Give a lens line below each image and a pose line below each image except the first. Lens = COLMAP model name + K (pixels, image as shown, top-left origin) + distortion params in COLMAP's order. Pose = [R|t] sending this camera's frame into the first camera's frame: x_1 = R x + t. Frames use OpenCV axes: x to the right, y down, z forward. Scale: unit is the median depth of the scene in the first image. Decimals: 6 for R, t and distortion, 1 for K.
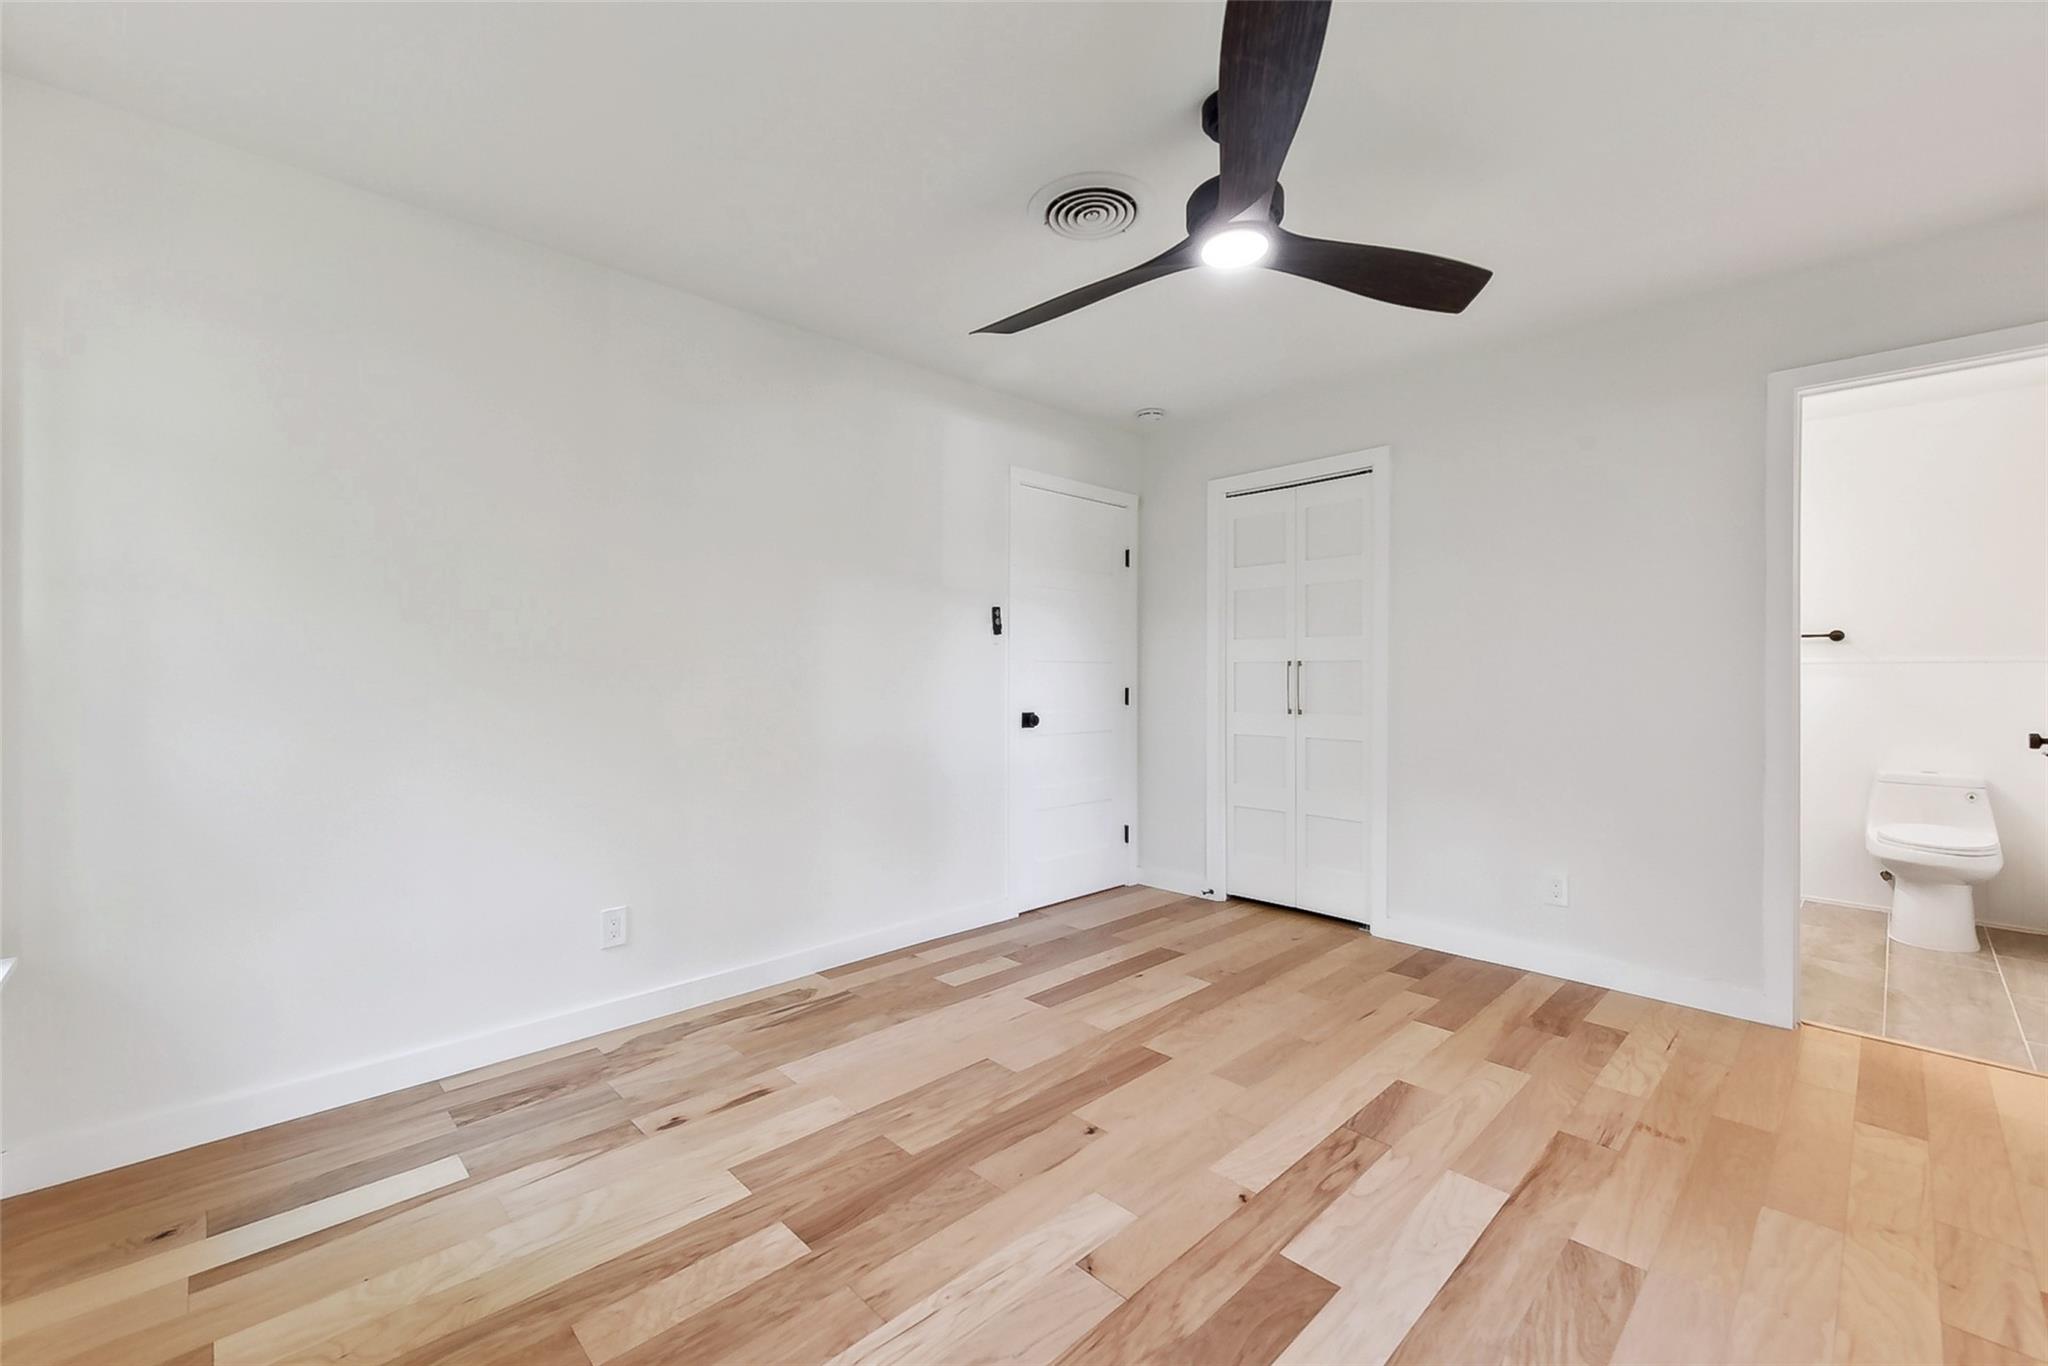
lens RADIAL K [[836.3, 0, 1024.0], [0, 836.3, 683.0], [0, 0, 1]] dist [0.007437, -0.000349]
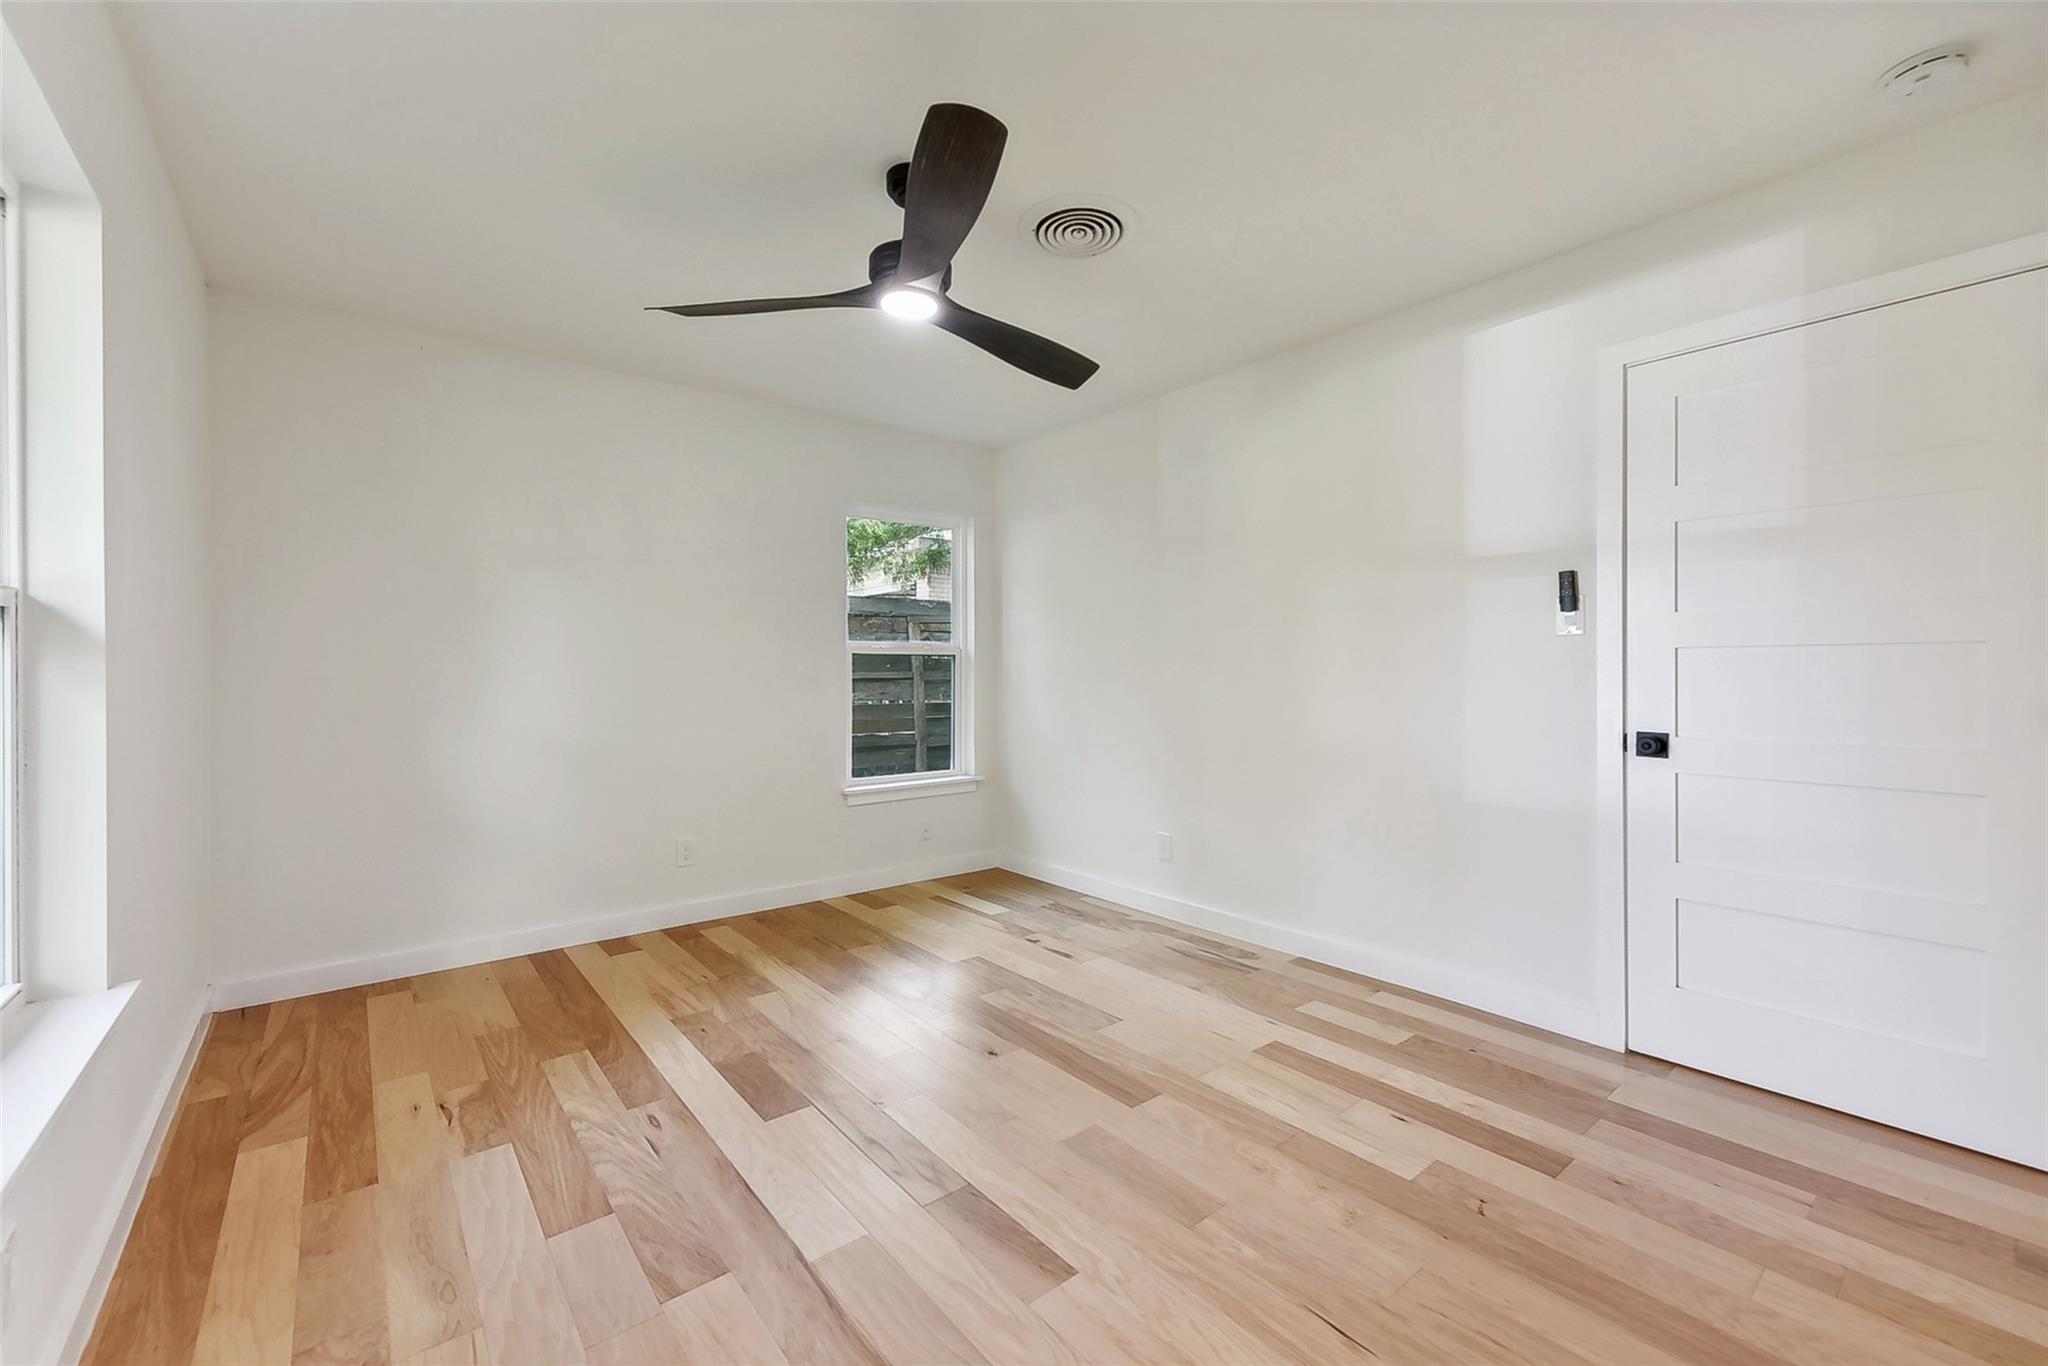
lens RADIAL K [[836.3, 0, 1024.0], [0, 836.3, 683.0], [0, 0, 1]] dist [0.007437, -0.000349]
pose [[-0.084147, 0.011754, -0.996384, 1.072240], [-0.008444, 0.999886, 0.012508, -0.008350], [0.996418, 0.009466, -0.084038, 0.969087]]
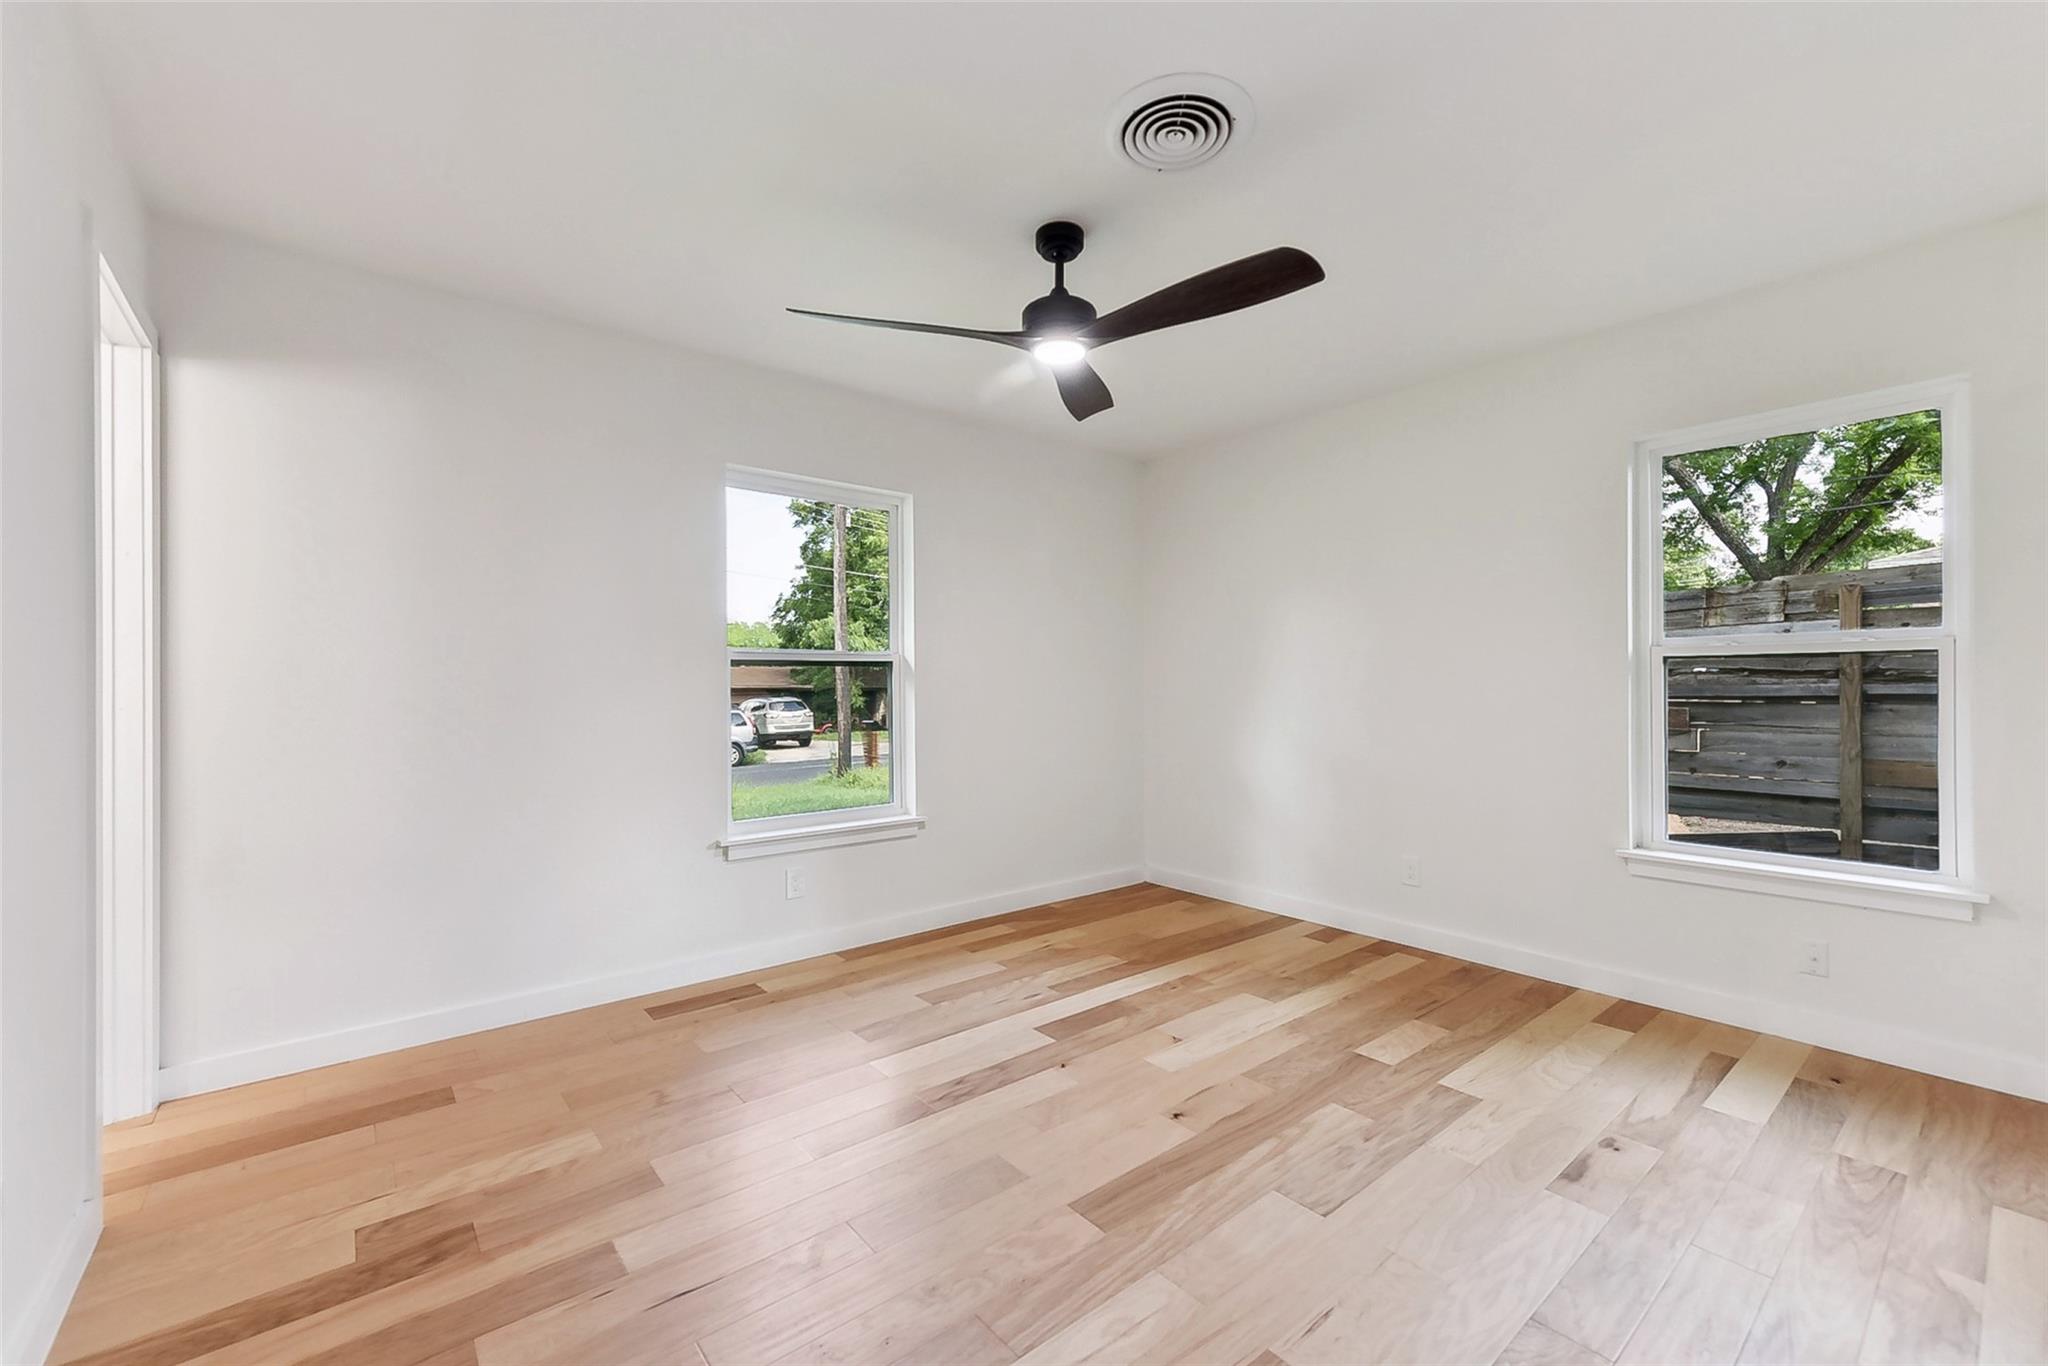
lens RADIAL K [[836.3, 0, 1024.0], [0, 836.3, 683.0], [0, 0, 1]] dist [0.007437, -0.000349]
pose [[-0.996702, -0.000230, 0.081147, 0.158628], [0.000376, 0.999972, 0.007451, -0.018105], [-0.081147, 0.007457, -0.996674, 1.759400]]
